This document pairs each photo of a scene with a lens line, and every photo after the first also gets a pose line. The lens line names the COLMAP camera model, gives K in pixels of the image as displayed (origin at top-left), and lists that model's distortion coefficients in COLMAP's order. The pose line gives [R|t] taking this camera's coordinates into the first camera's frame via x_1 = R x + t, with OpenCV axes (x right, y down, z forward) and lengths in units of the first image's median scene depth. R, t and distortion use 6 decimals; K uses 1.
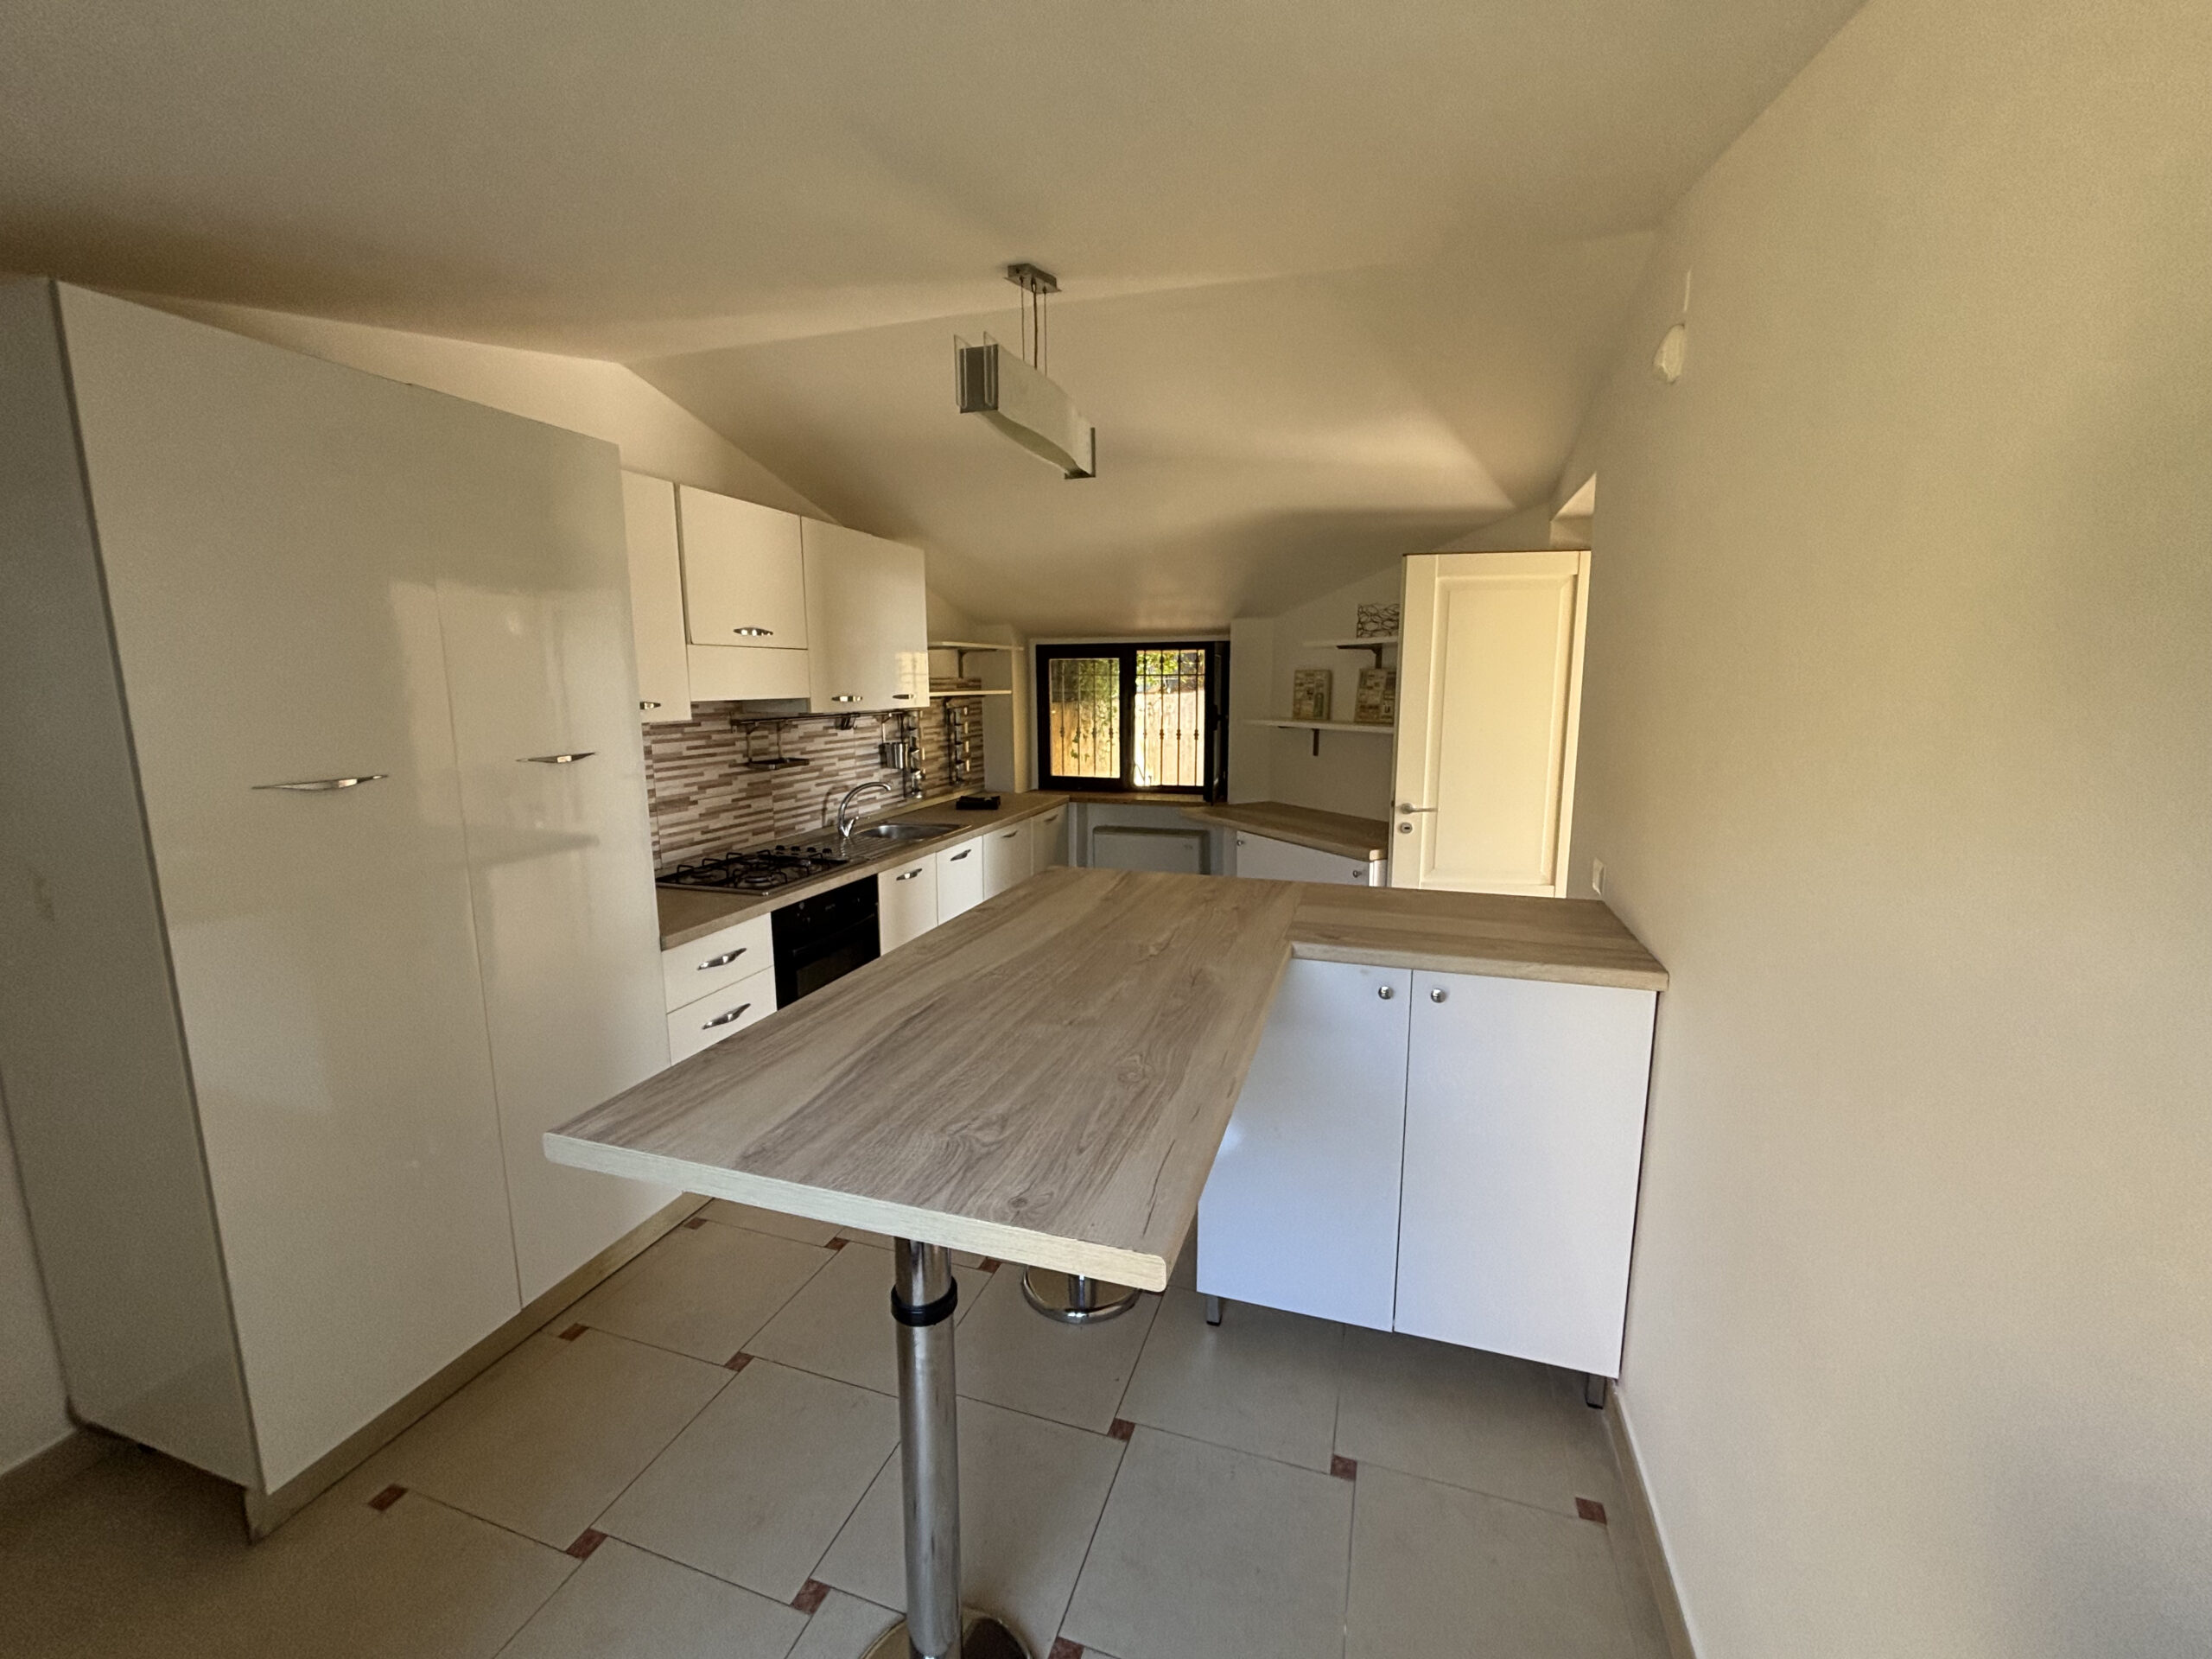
lens RADIAL K [[885.1, 0, 1119.5], [0, 885.1, 825.3], [0, 0, 1]] dist [-0.000112, -0.000320]
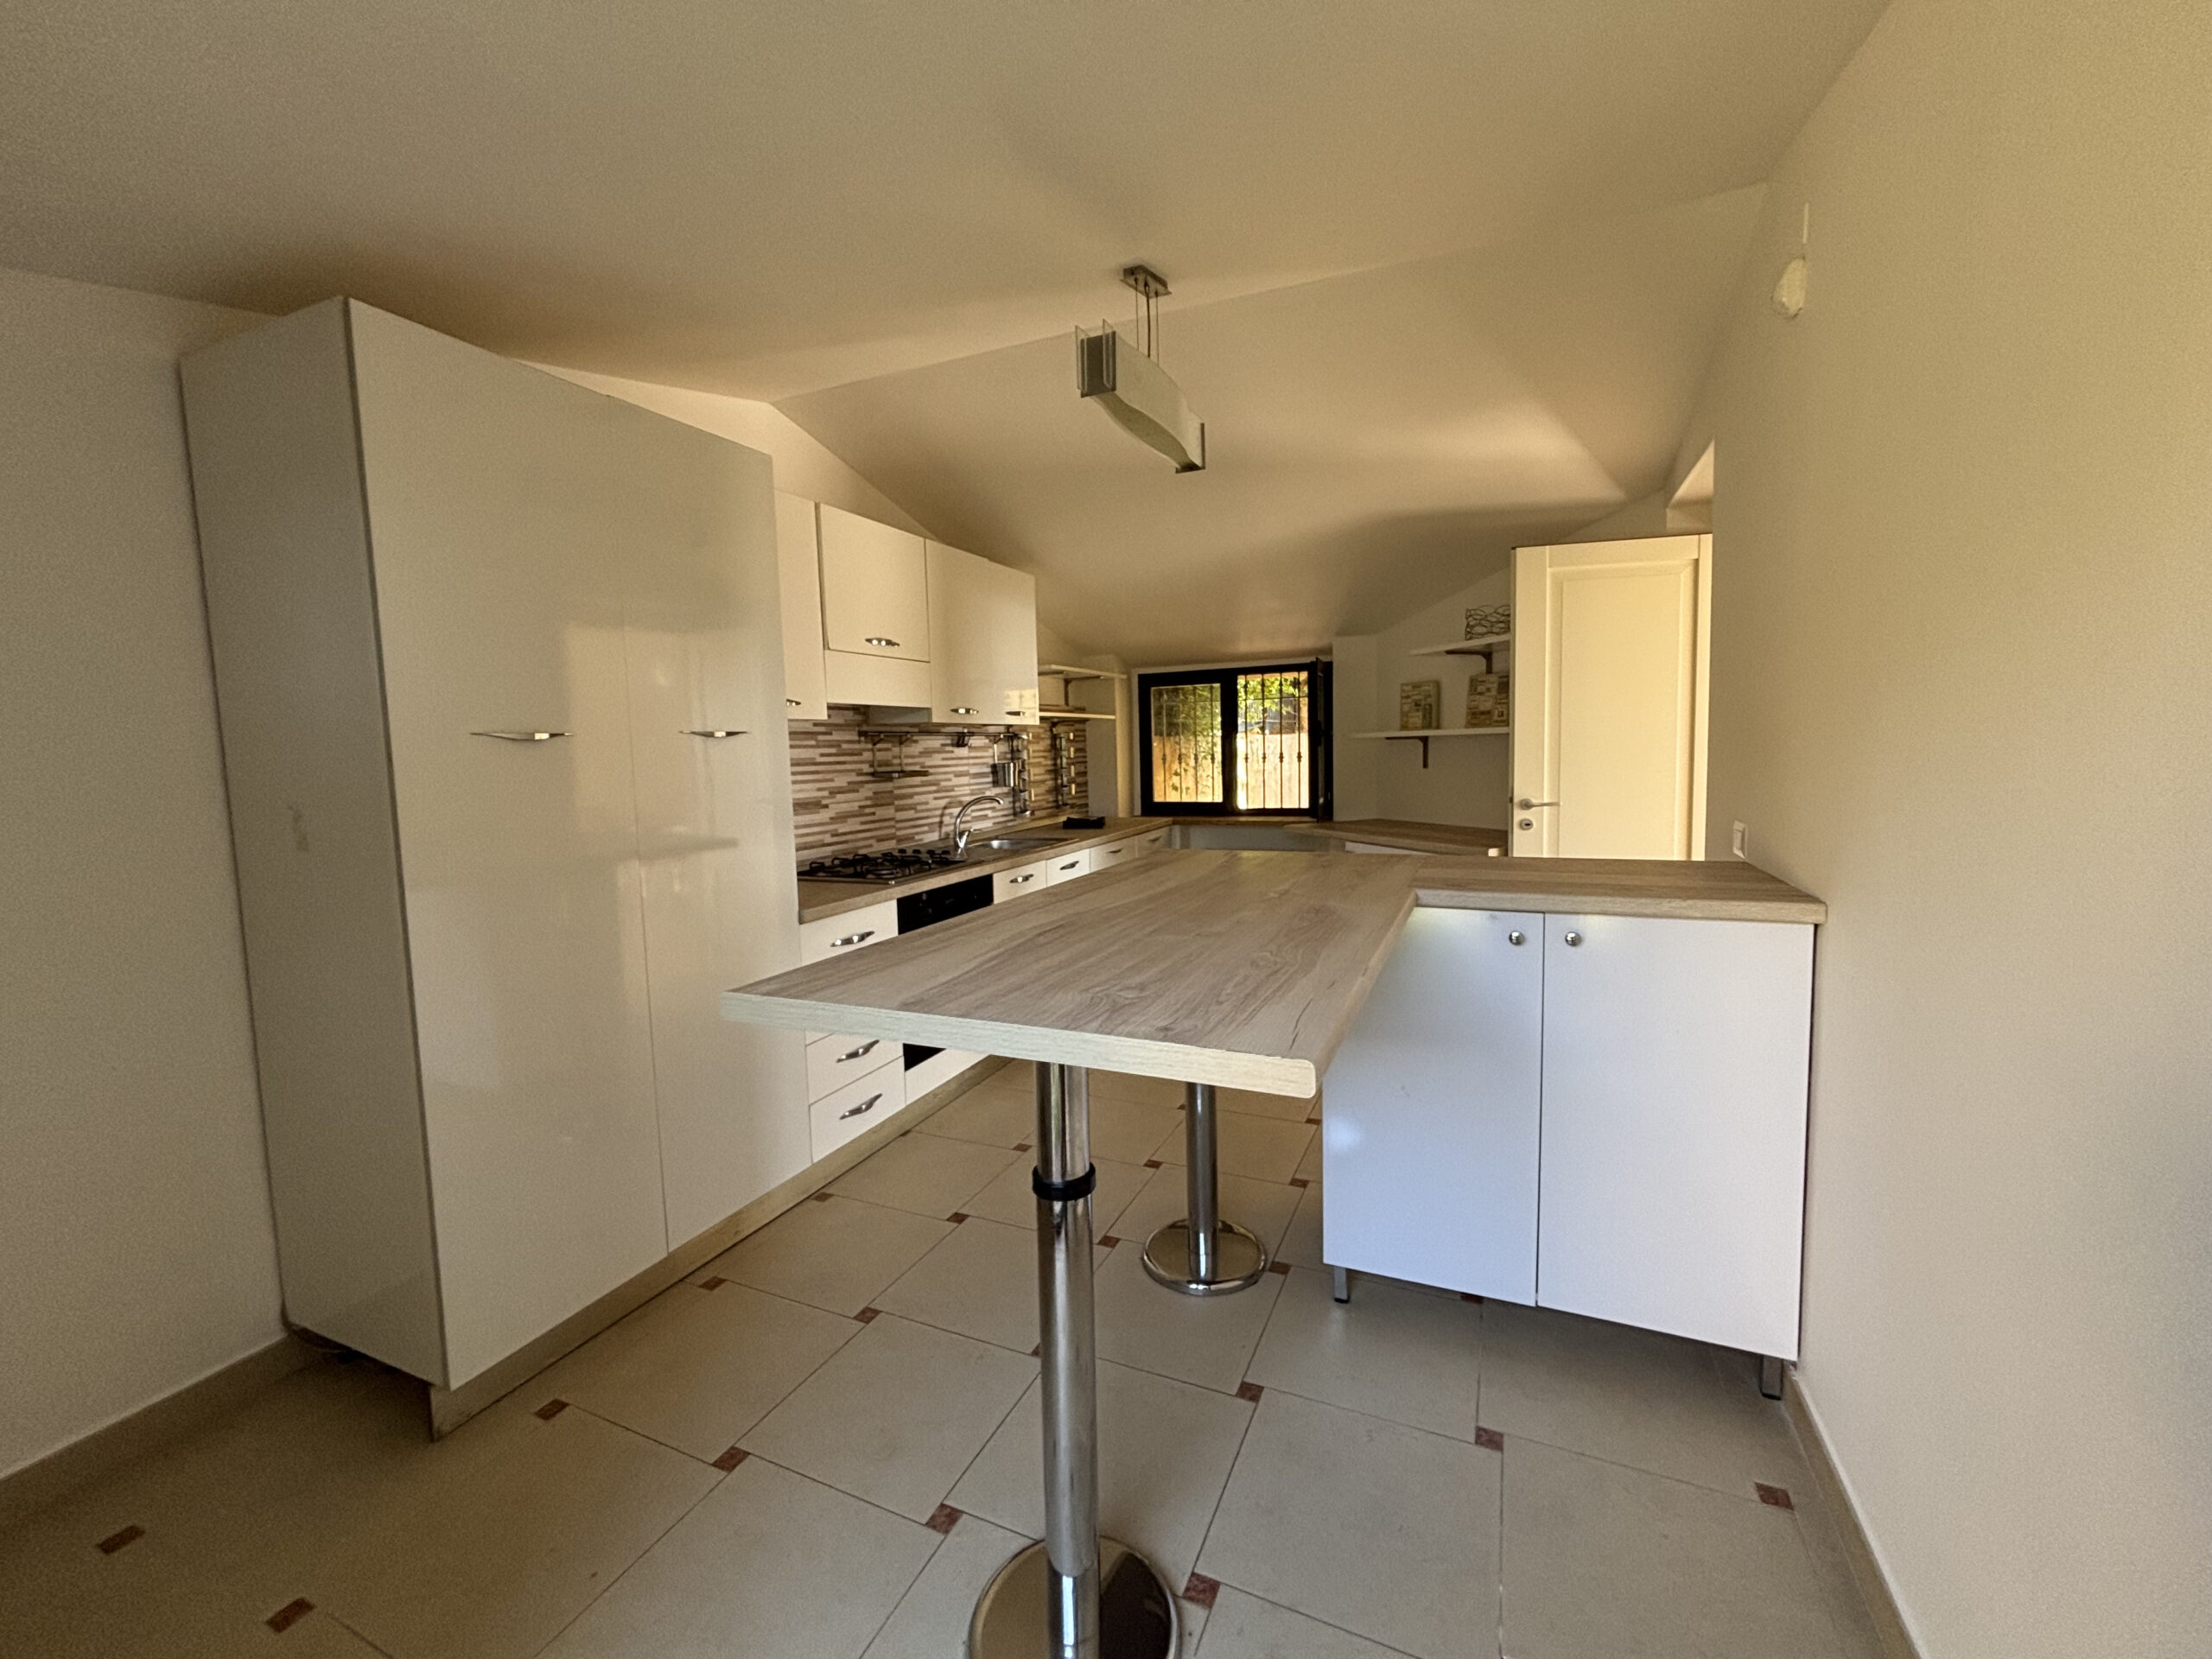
lens RADIAL K [[885.1, 0, 1121.0], [0, 885.1, 825.1], [0, 0, 1]] dist [-0.000112, -0.000320]
pose [[0.994184, -0.014006, -0.106780, -0.016136], [0.006371, 0.997419, -0.071512, 0.082176], [0.107506, 0.070416, 0.991708, -0.013892]]
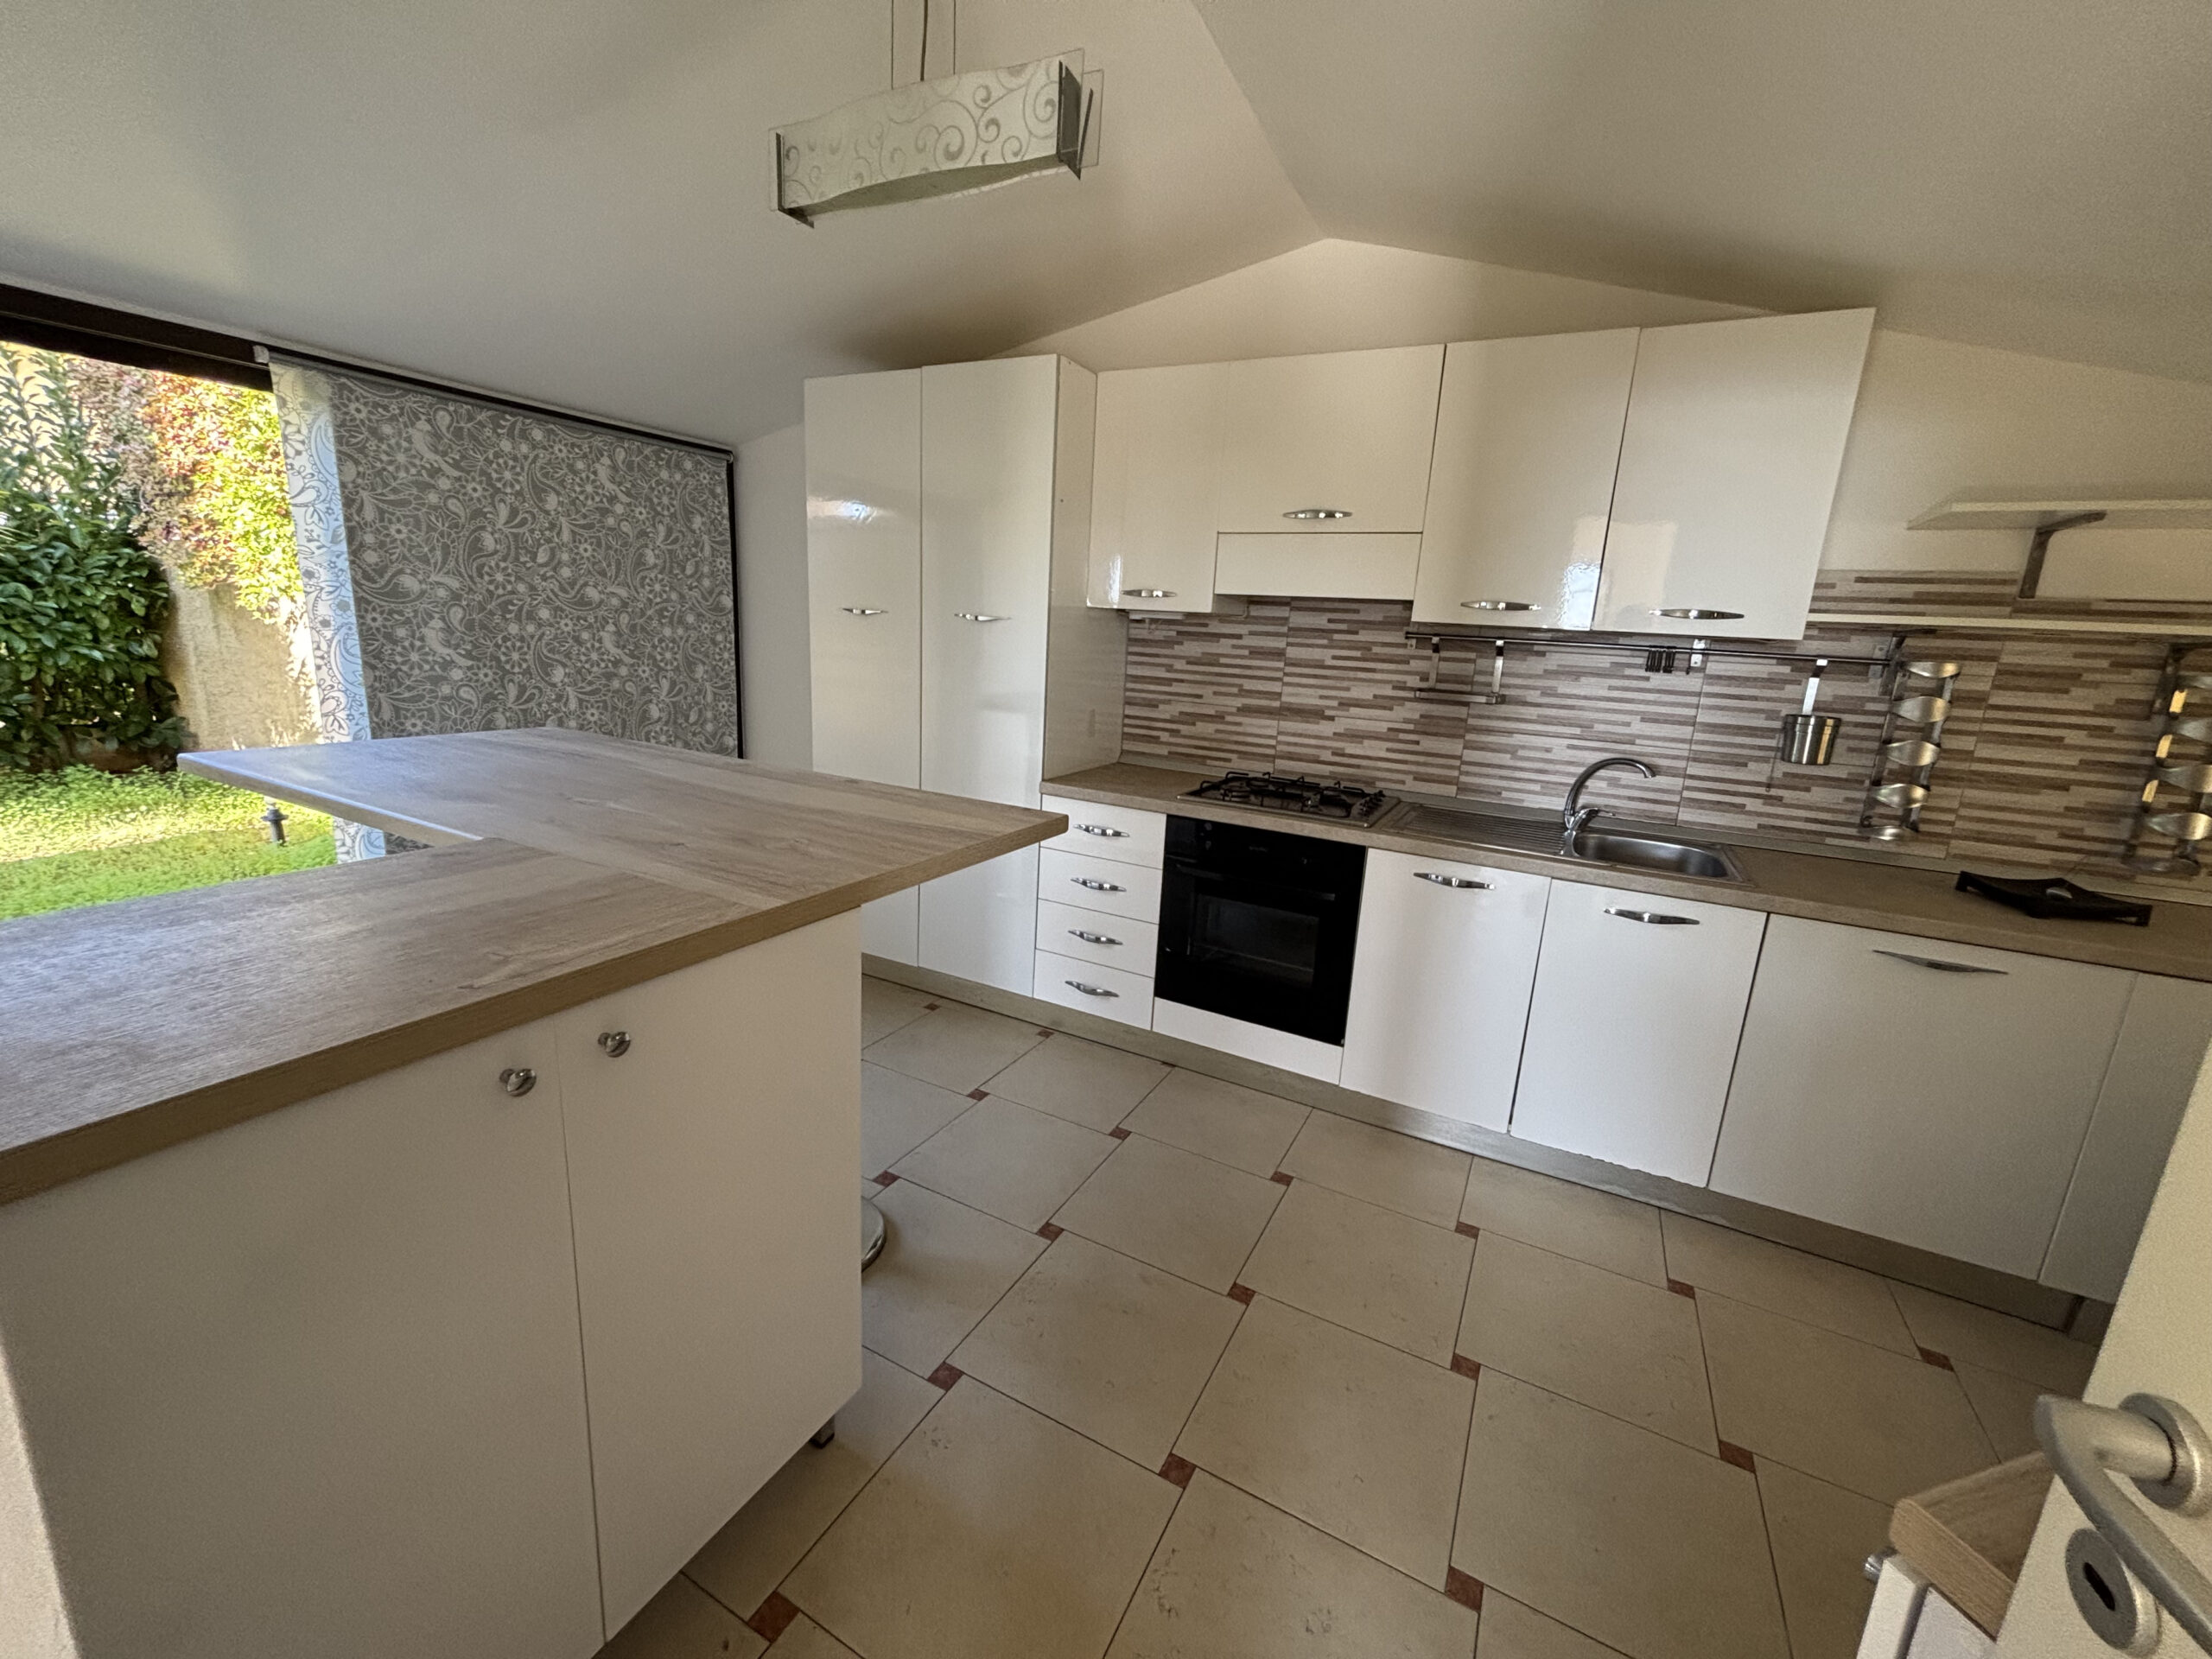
lens RADIAL K [[885.1, 0, 1107.4], [0, 885.1, 825.8], [0, 0, 1]] dist [-0.000112, -0.000320]
pose [[-0.185173, 0.207848, -0.960474, 0.507000], [-0.213476, 0.945529, 0.245771, -0.105000], [0.959239, 0.250548, -0.130716, 1.016067]]
